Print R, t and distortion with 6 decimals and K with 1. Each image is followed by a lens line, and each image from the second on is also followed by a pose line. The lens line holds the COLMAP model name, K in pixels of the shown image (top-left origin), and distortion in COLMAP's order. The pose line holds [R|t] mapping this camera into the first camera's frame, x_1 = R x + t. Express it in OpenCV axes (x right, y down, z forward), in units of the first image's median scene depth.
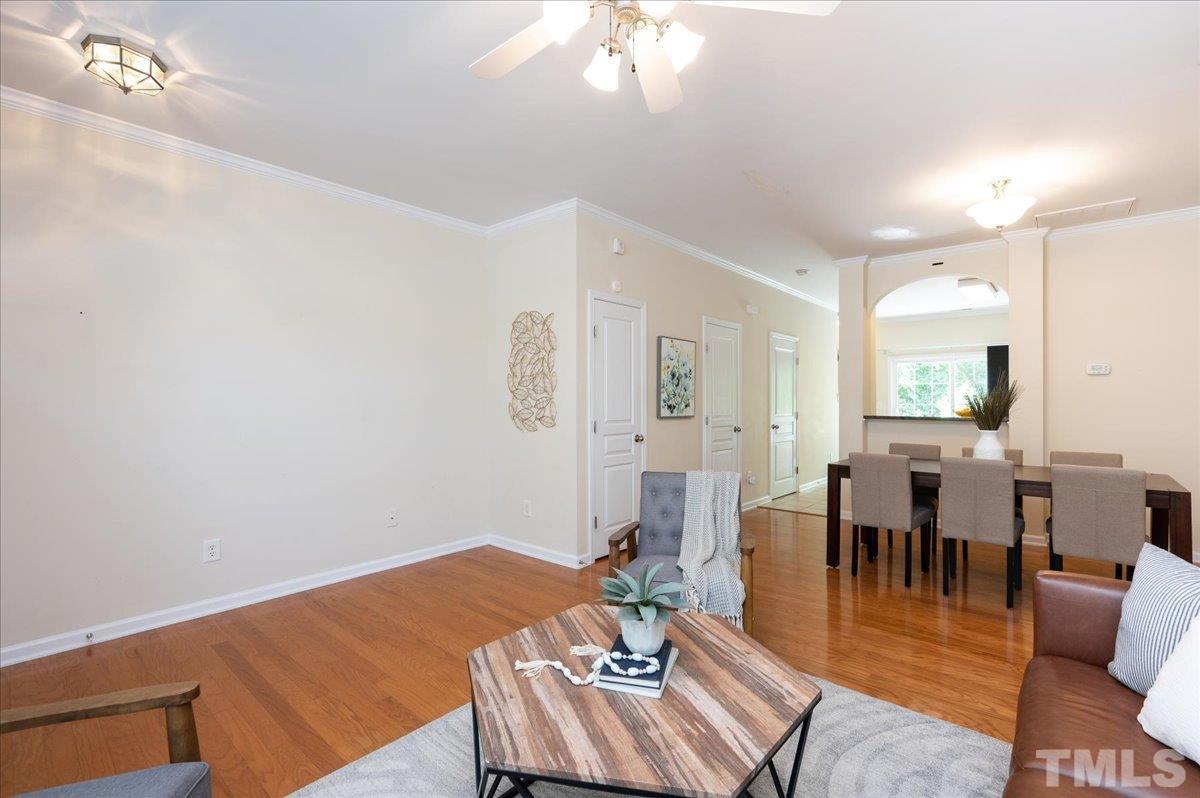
lens RADIAL K [[530.7, 0, 600.6], [0, 530.7, 382.5], [0, 0, 1]] dist [-0.001562, -0.000295]
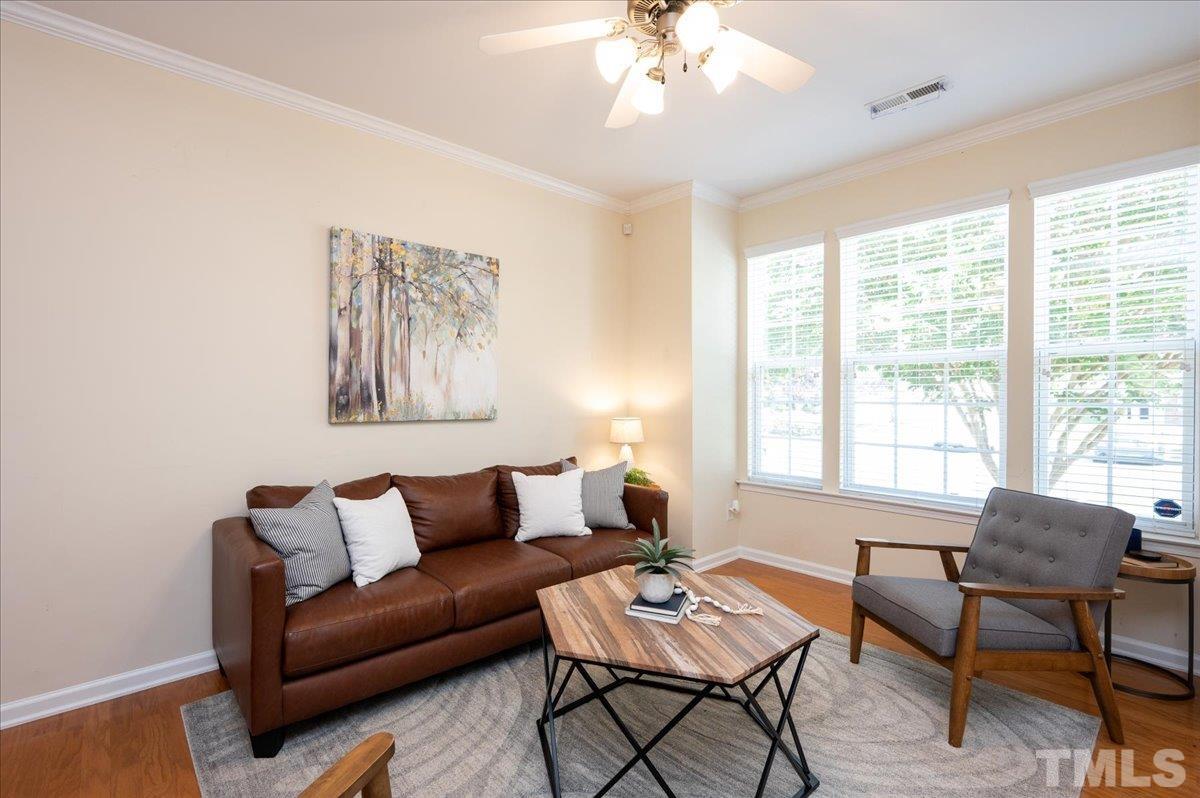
lens RADIAL K [[541.2, 0, 559.2], [0, 541.2, 398.3], [0, 0, 1]] dist [0.001455, 0.000340]
pose [[-0.987043, -0.001398, 0.160450, 0.102352], [-0.005461, 0.999675, -0.024887, 0.071483], [-0.160363, -0.025441, -0.986730, 2.295988]]
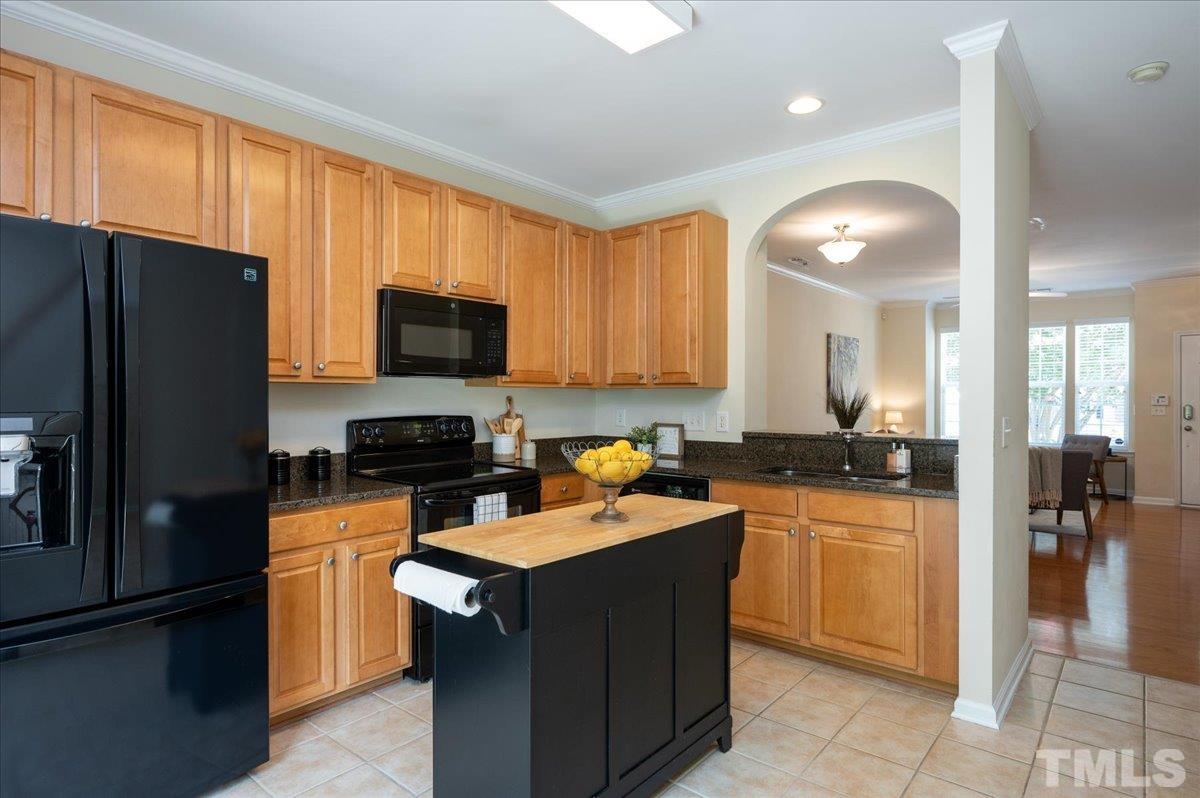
lens RADIAL K [[648.6, 0, 595.7], [0, 648.6, 399.4], [0, 0, 1]] dist [0.004956, 0.000860]
pose [[-0.999988, -0.001235, -0.004822, 3.242997], [-0.001099, 0.999603, -0.028160, 0.164173], [0.004855, -0.028155, -0.999592, 6.160744]]
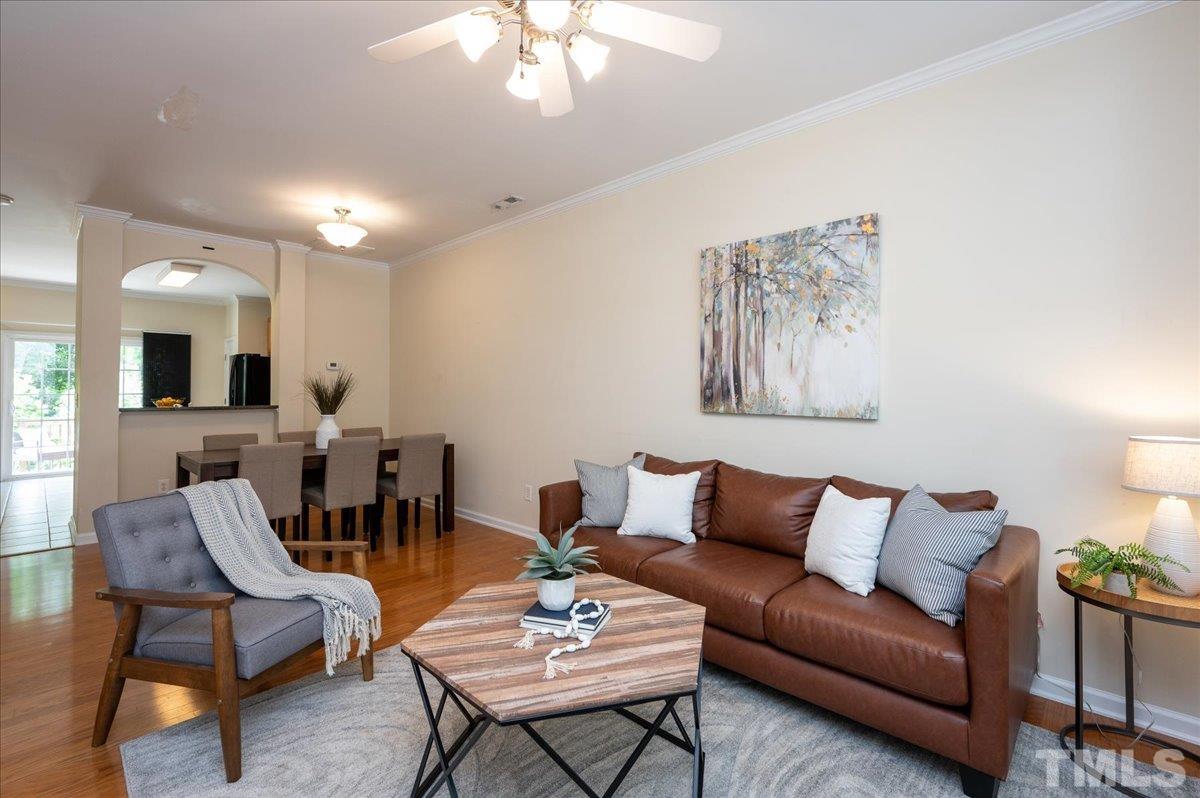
lens RADIAL K [[530.7, 0, 600.6], [0, 530.7, 382.5], [0, 0, 1]] dist [-0.001562, -0.000295]
pose [[0.050394, 0.013869, 0.998633, -1.065249], [-0.033061, 0.999379, -0.012211, 0.032472], [-0.998182, -0.032400, 0.050821, 0.867328]]
